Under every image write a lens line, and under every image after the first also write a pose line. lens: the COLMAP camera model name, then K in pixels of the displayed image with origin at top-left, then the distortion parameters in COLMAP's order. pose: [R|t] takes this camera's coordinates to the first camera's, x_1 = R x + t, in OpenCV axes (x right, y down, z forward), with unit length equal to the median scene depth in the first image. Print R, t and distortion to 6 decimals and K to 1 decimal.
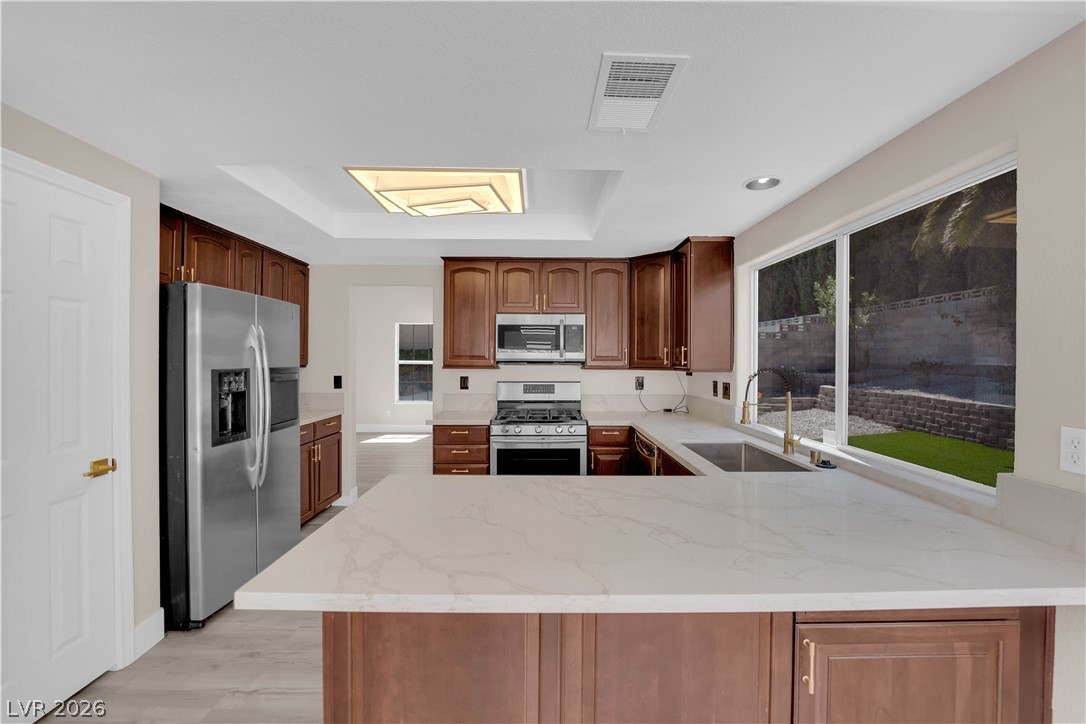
lens RADIAL K [[439.2, 0, 548.3], [0, 439.2, 361.3], [0, 0, 1]] dist [-0.005677, -0.004968]
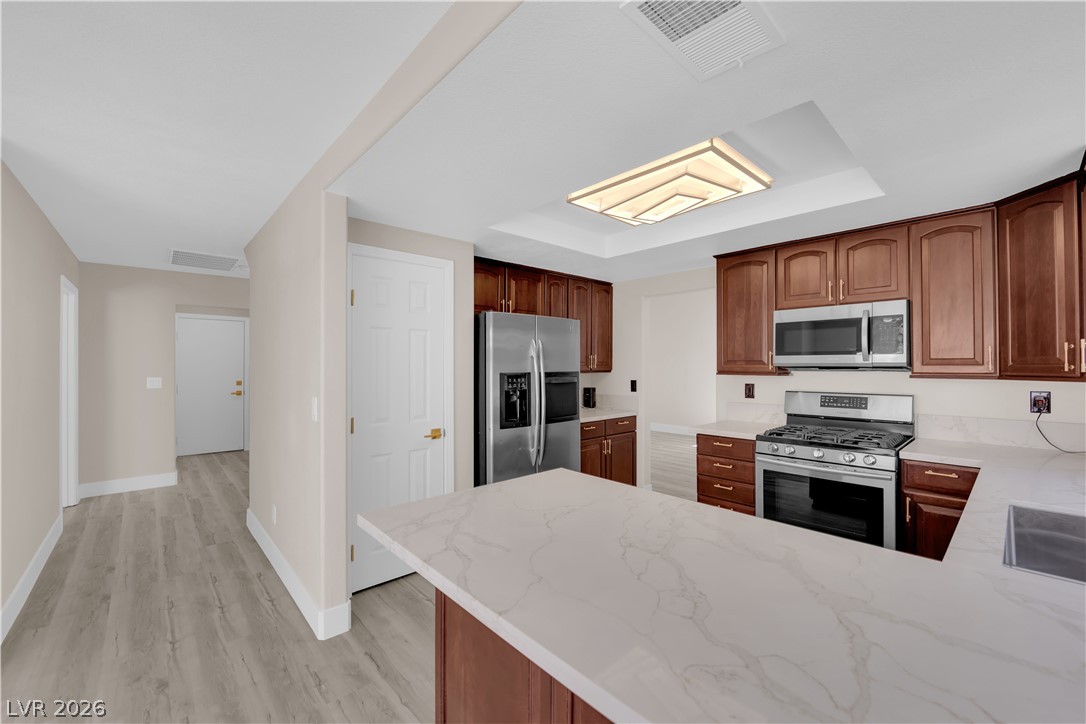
lens RADIAL K [[439.2, 0, 548.3], [0, 439.2, 361.3], [0, 0, 1]] dist [-0.005677, -0.004968]
pose [[0.668963, -0.011082, -0.743213, 0.233483], [0.000780, 0.999899, -0.014207, 0.001426], [0.743295, 0.008925, 0.668904, 0.116354]]
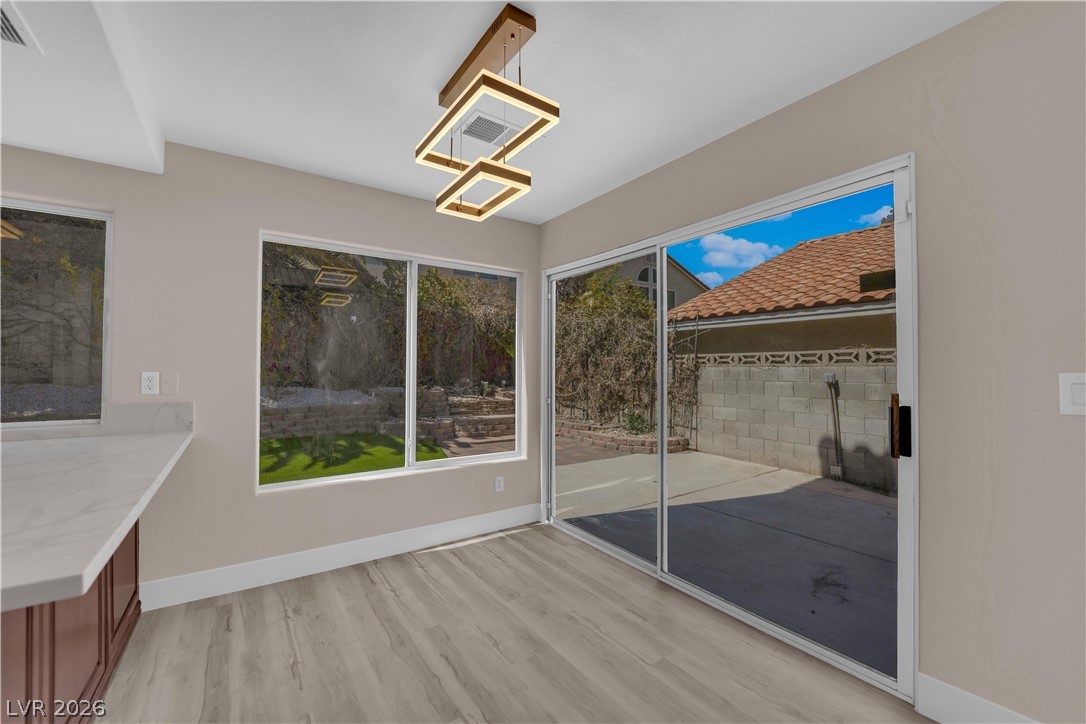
lens RADIAL K [[439.2, 0, 548.3], [0, 439.2, 361.3], [0, 0, 1]] dist [-0.005677, -0.004968]
pose [[-0.563322, 0.007858, 0.826200, -0.477862], [-0.002028, 0.999939, -0.010893, 0.039143], [-0.826235, -0.007812, -0.563271, 0.191352]]
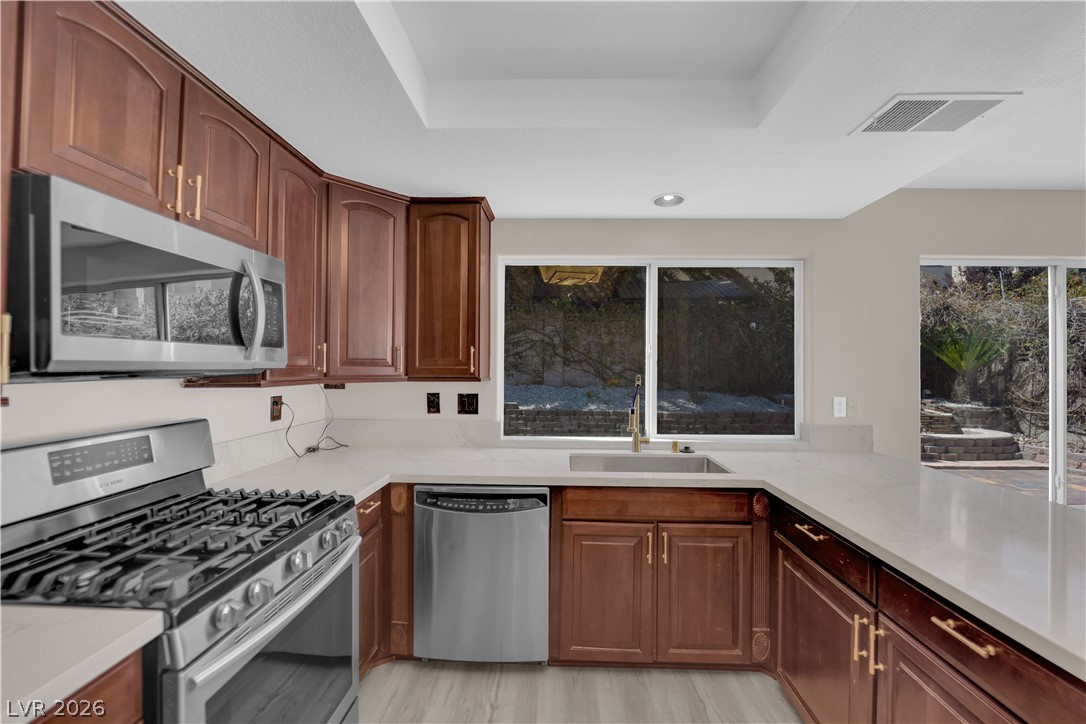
lens RADIAL K [[439.2, 0, 548.3], [0, 439.2, 361.3], [0, 0, 1]] dist [-0.005677, -0.004968]
pose [[0.044925, 0.006130, 0.998972, -0.362755], [-0.000607, 0.999981, -0.006109, -0.005670], [-0.998990, -0.000332, 0.044928, 0.766736]]
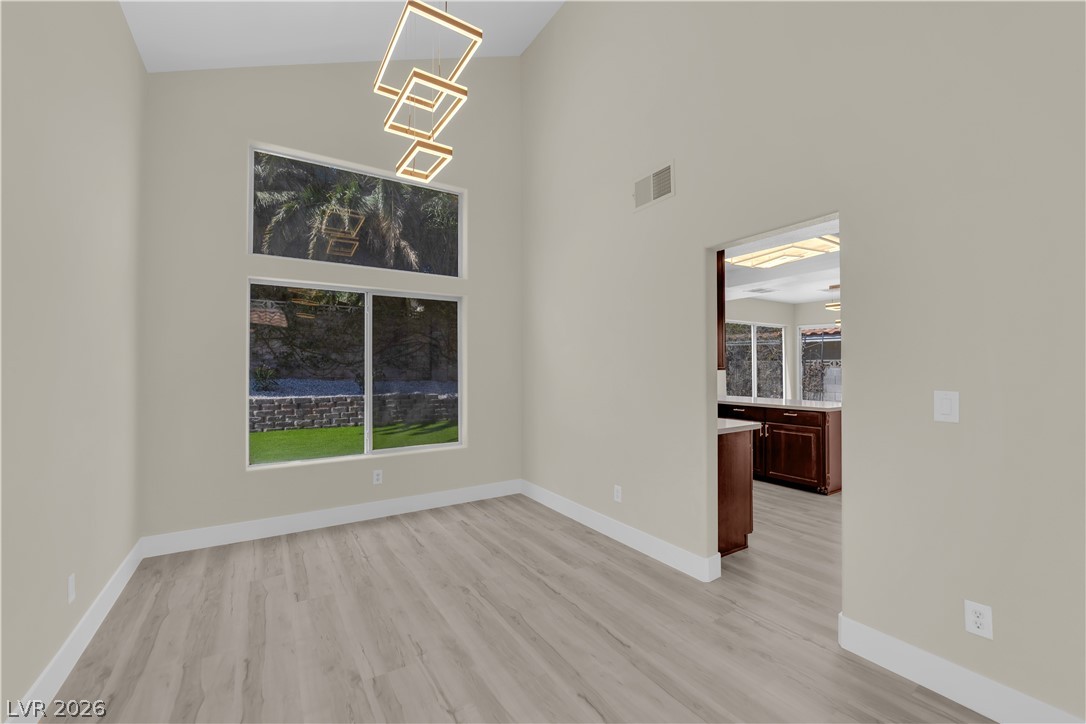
lens RADIAL K [[439.2, 0, 548.3], [0, 439.2, 361.3], [0, 0, 1]] dist [-0.005677, -0.004968]
pose [[-0.540529, 0.007374, 0.841293, -0.820388], [0.004082, 0.999973, -0.006143, 0.006227], [-0.841315, 0.000114, -0.540545, 1.905734]]
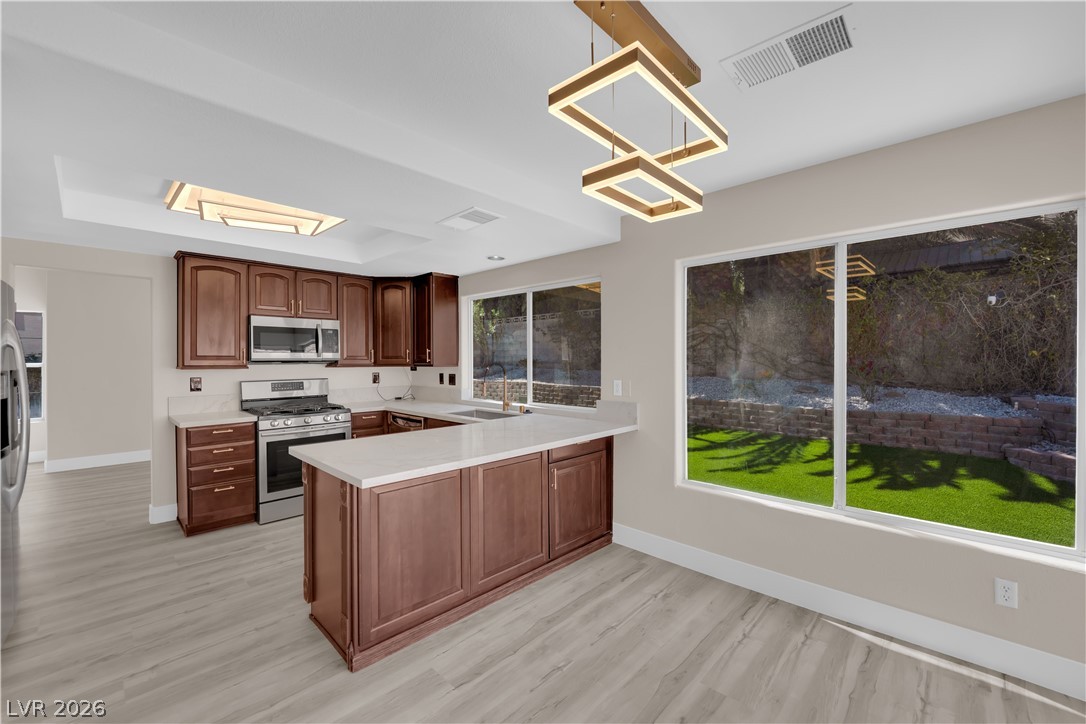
lens RADIAL K [[439.2, 0, 548.3], [0, 439.2, 361.3], [0, 0, 1]] dist [-0.005677, -0.004968]
pose [[0.698836, -0.010013, 0.715212, -0.391547], [0.009973, 0.999941, 0.004255, 0.003309], [-0.715213, 0.004159, 0.698894, -0.238111]]
